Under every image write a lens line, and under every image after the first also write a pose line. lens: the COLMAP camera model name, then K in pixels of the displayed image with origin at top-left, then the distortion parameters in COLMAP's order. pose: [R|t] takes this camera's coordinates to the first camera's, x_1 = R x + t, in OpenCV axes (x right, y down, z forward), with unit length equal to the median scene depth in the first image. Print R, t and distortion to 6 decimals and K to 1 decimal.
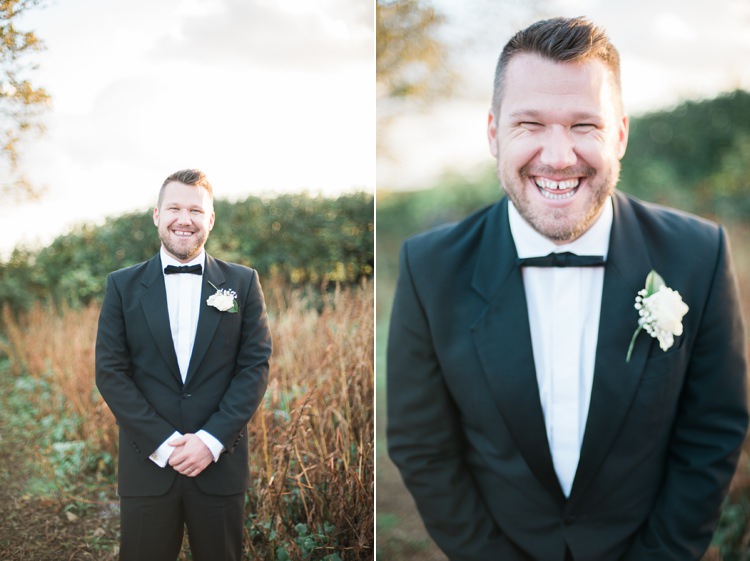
lens RADIAL K [[1091.0, 0, 375.7], [0, 1091.0, 281.0], [0, 0, 1]] dist [0.022577, 0.000000]
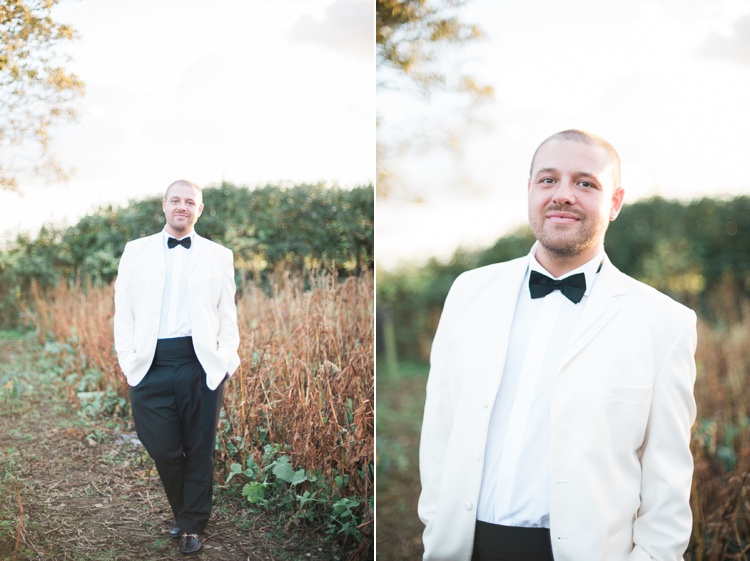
lens RADIAL K [[1091.0, 0, 374.4], [0, 1091.0, 279.8], [0, 0, 1]] dist [0.022577, 0.000000]
pose [[0.999040, 0.038915, -0.020128, 0.031033], [-0.038797, 0.999228, 0.006237, 0.005312], [0.020355, -0.005450, 0.999778, -0.120255]]
